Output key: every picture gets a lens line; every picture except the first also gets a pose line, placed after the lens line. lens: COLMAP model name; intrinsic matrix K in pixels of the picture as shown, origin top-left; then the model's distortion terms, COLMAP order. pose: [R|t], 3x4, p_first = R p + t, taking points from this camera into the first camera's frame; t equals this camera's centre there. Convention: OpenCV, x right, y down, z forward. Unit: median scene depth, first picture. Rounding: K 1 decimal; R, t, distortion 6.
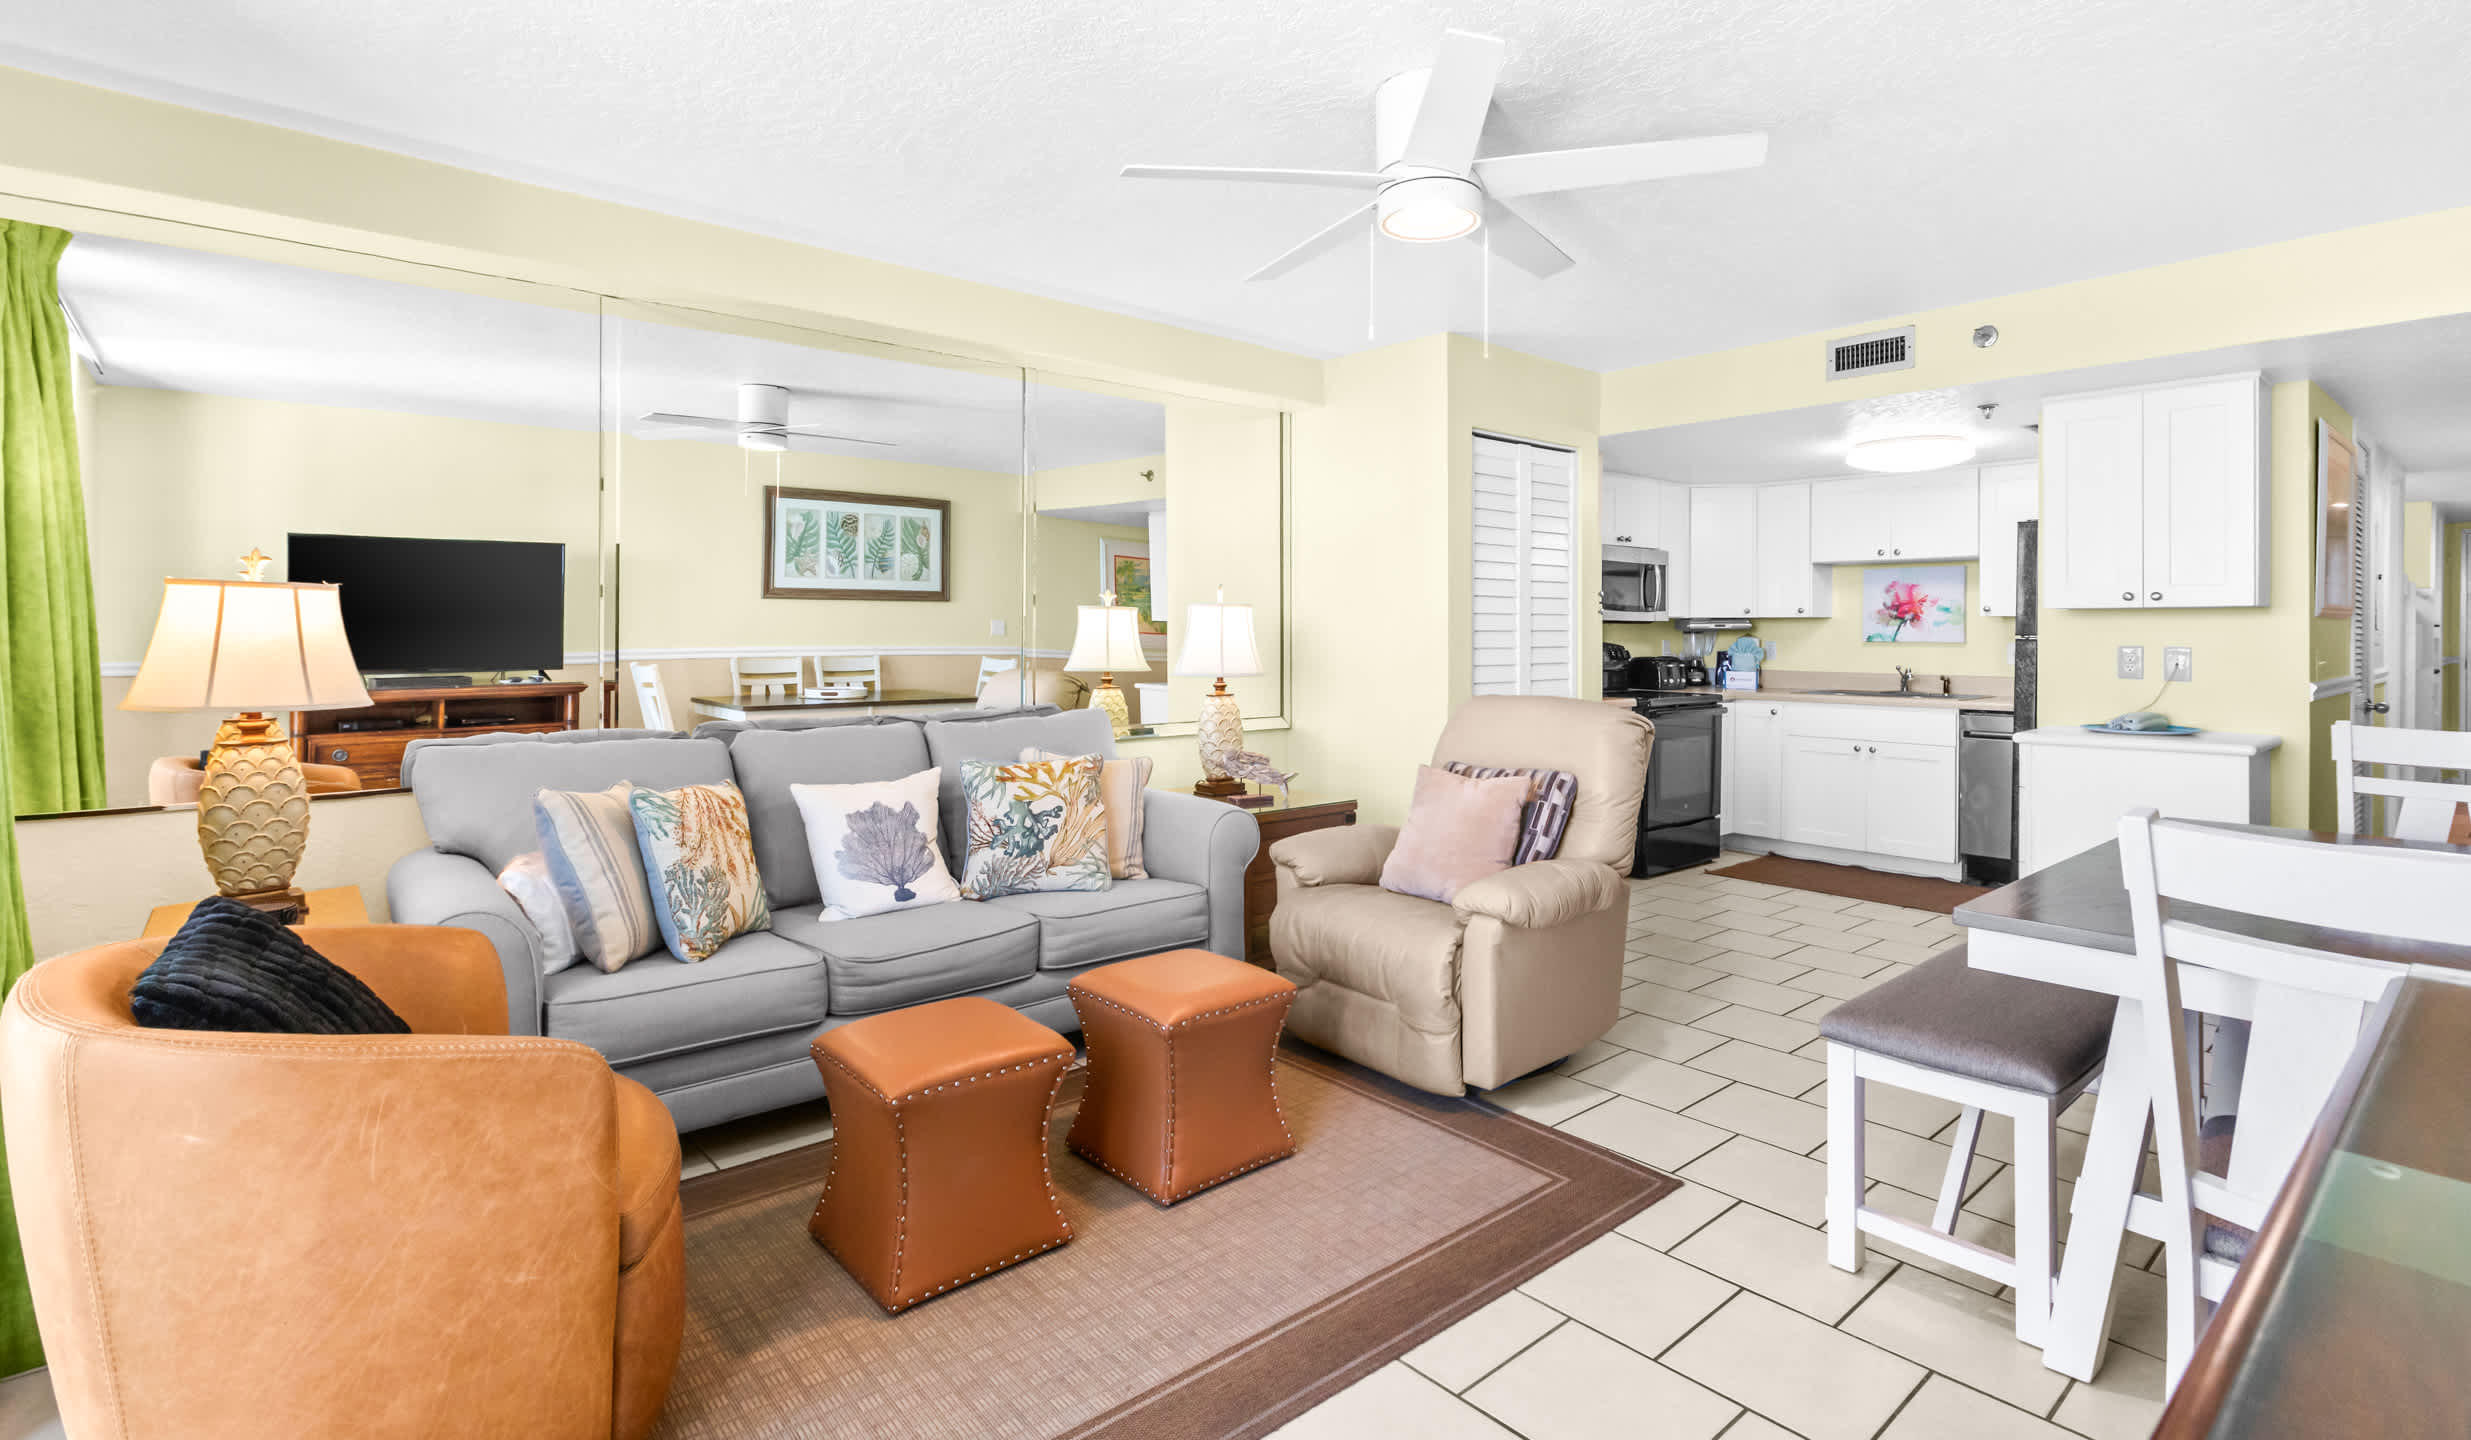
lens RADIAL K [[1183.3, 0, 1245.6], [0, 1183.3, 618.4], [0, 0, 1]] dist [0.007806, -0.002132]
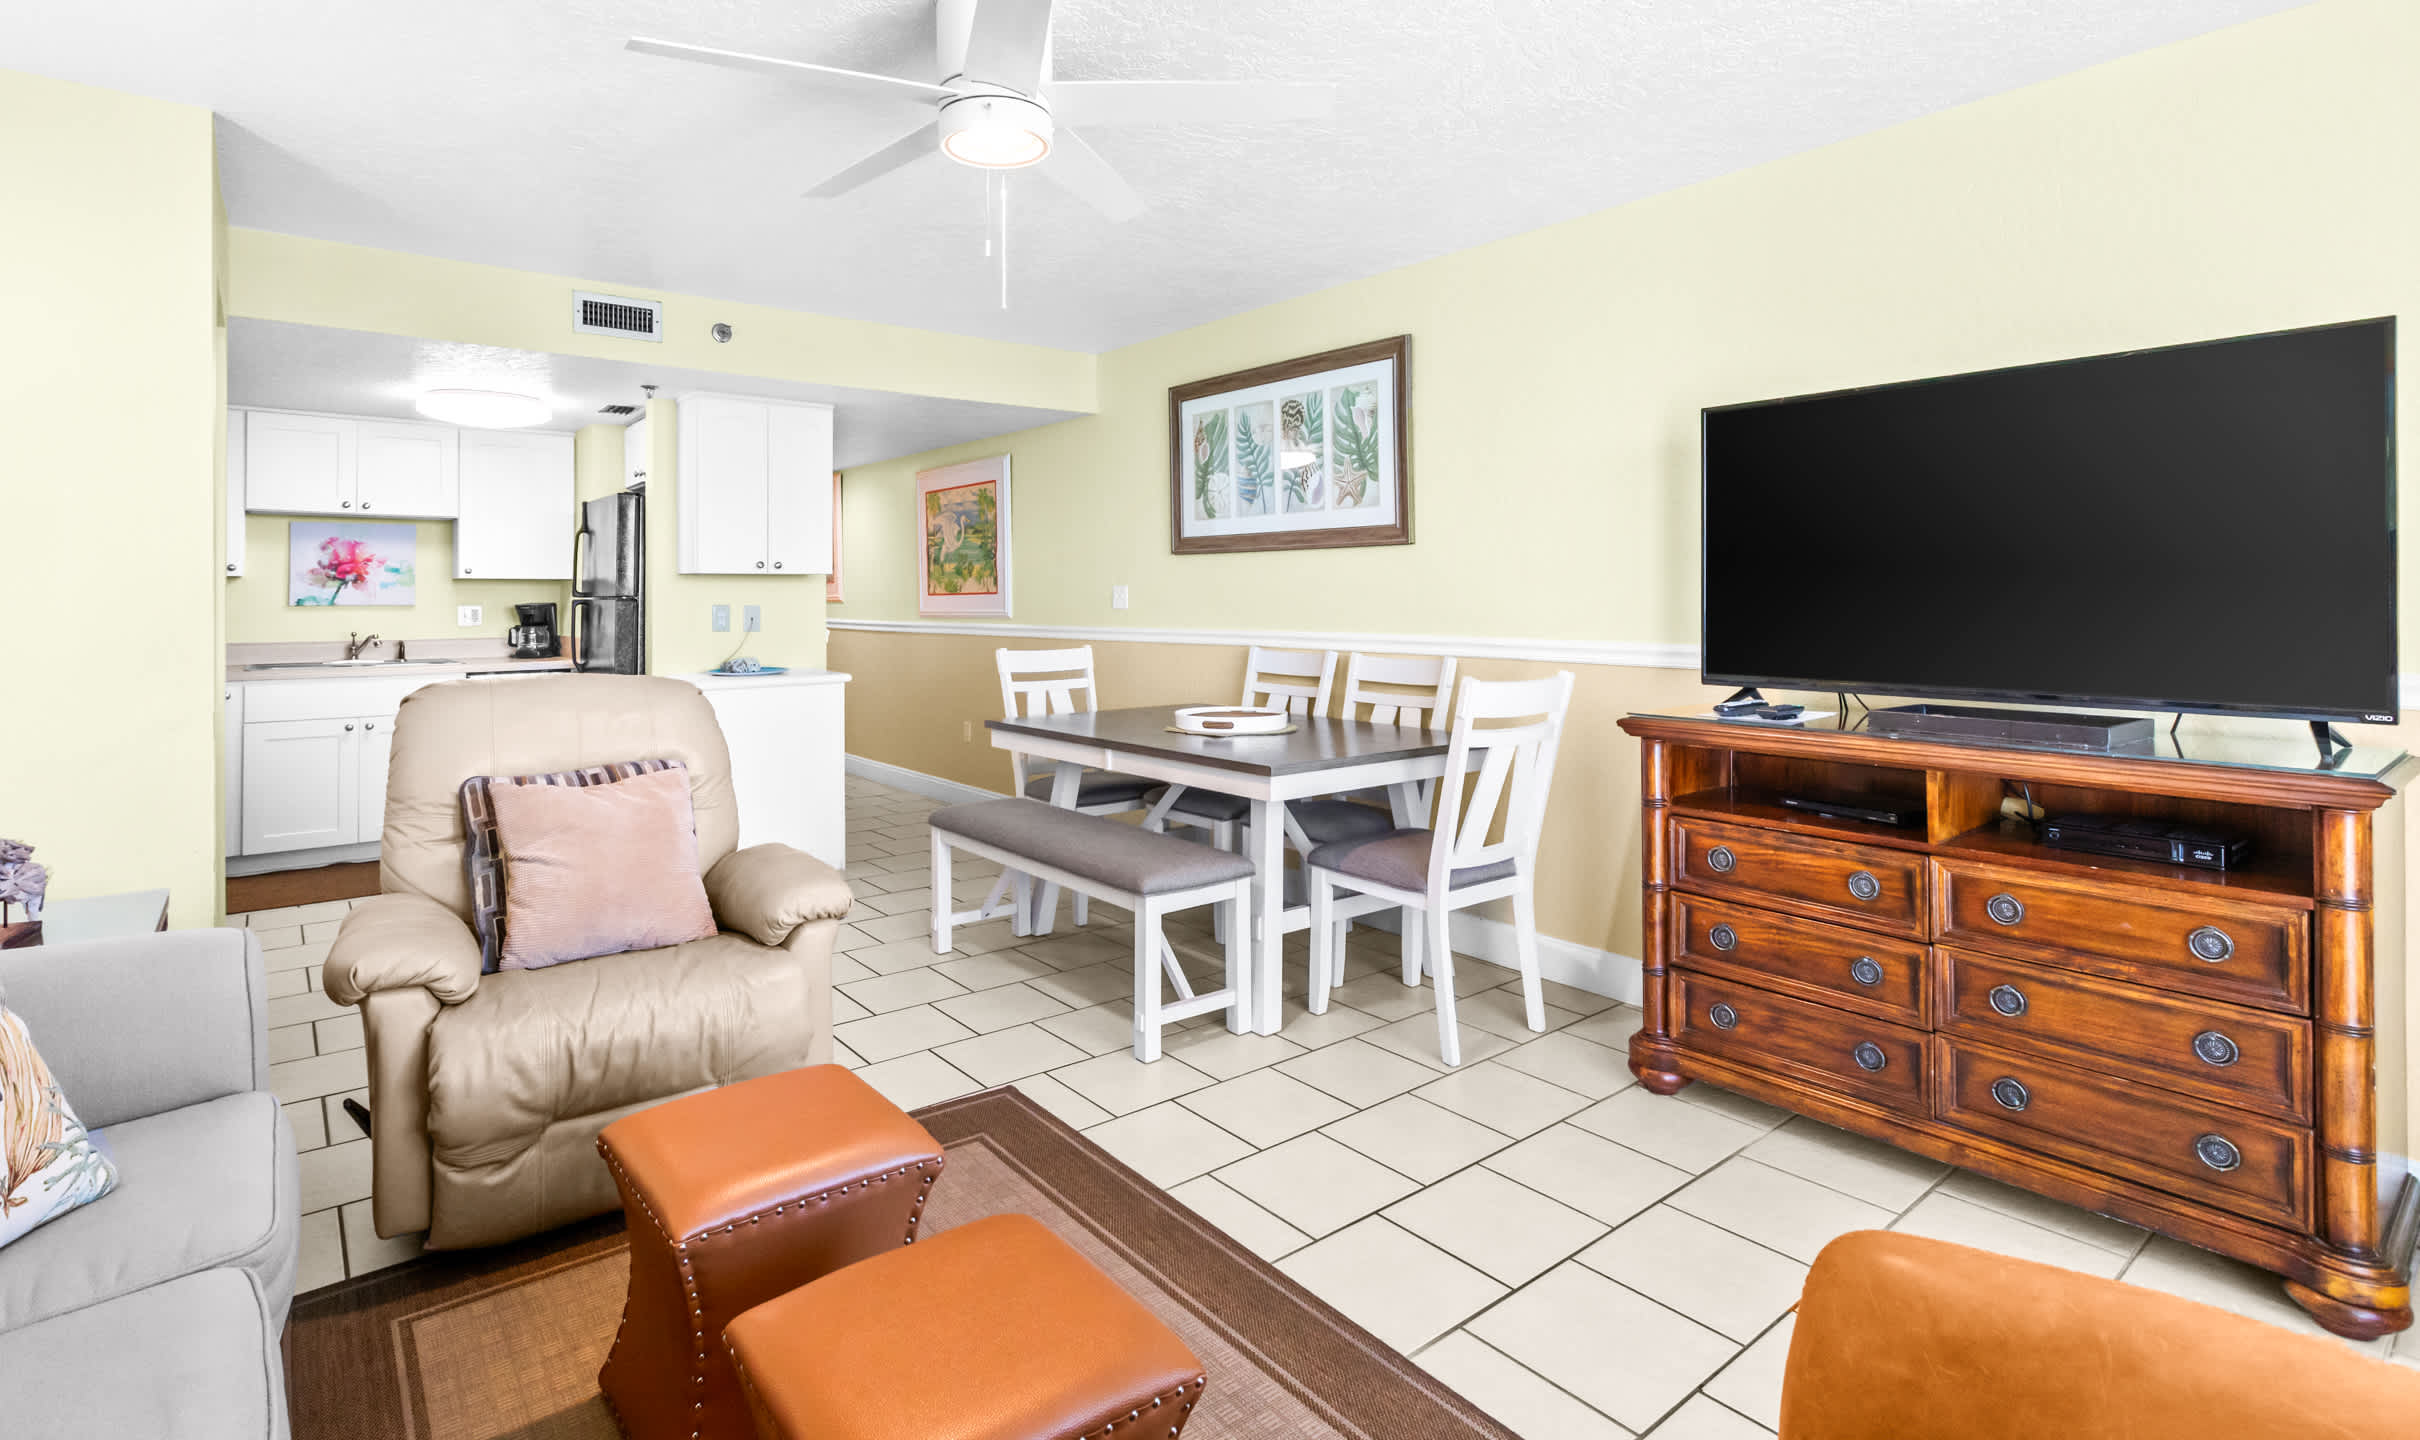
lens RADIAL K [[1158.9, 0, 1169.5], [0, 1158.9, 584.9], [0, 0, 1]] dist [0.007806, -0.002132]
pose [[0.055787, 0.003271, 0.998437, -0.312289], [-0.007082, 0.999971, -0.002881, 0.002510], [-0.998418, -0.006910, 0.055808, 0.345536]]
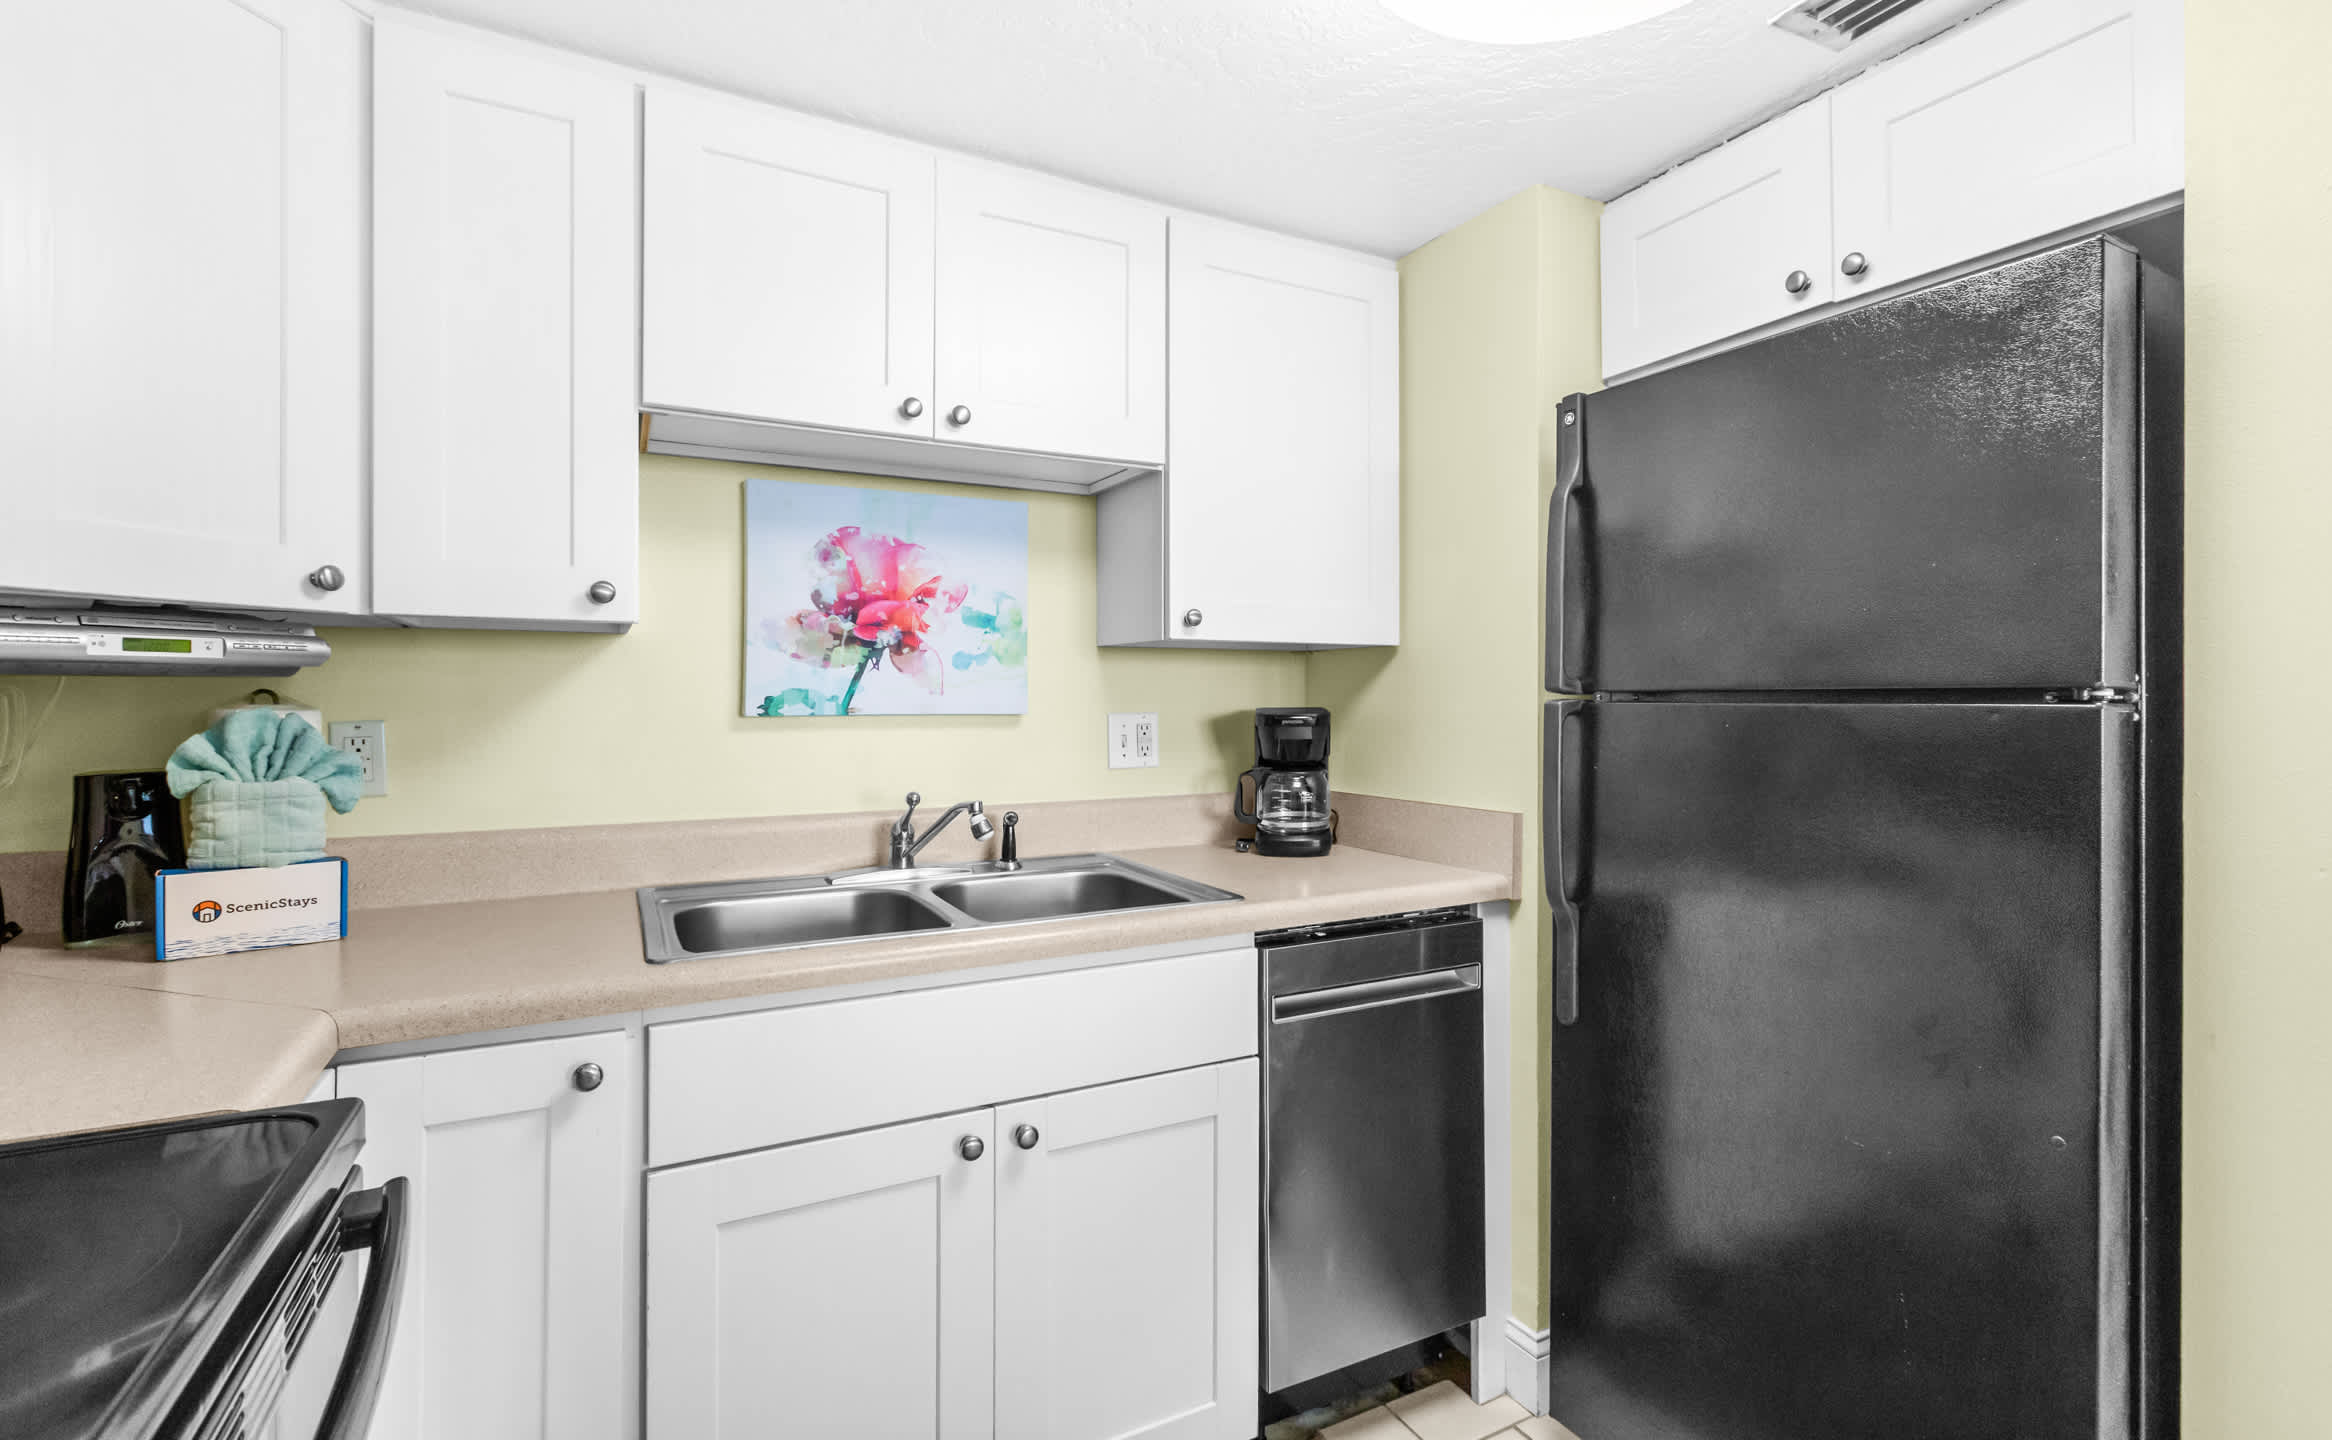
lens RADIAL K [[1073.4, 0, 1178.0], [0, 1073.4, 685.9], [0, 0, 1]] dist [0.002918, 0.000268]
pose [[0.222577, 0.005782, 0.974898, 0.303655], [-0.009065, 0.999951, -0.003861, 0.012958], [-0.974873, -0.007978, 0.222619, 0.908370]]
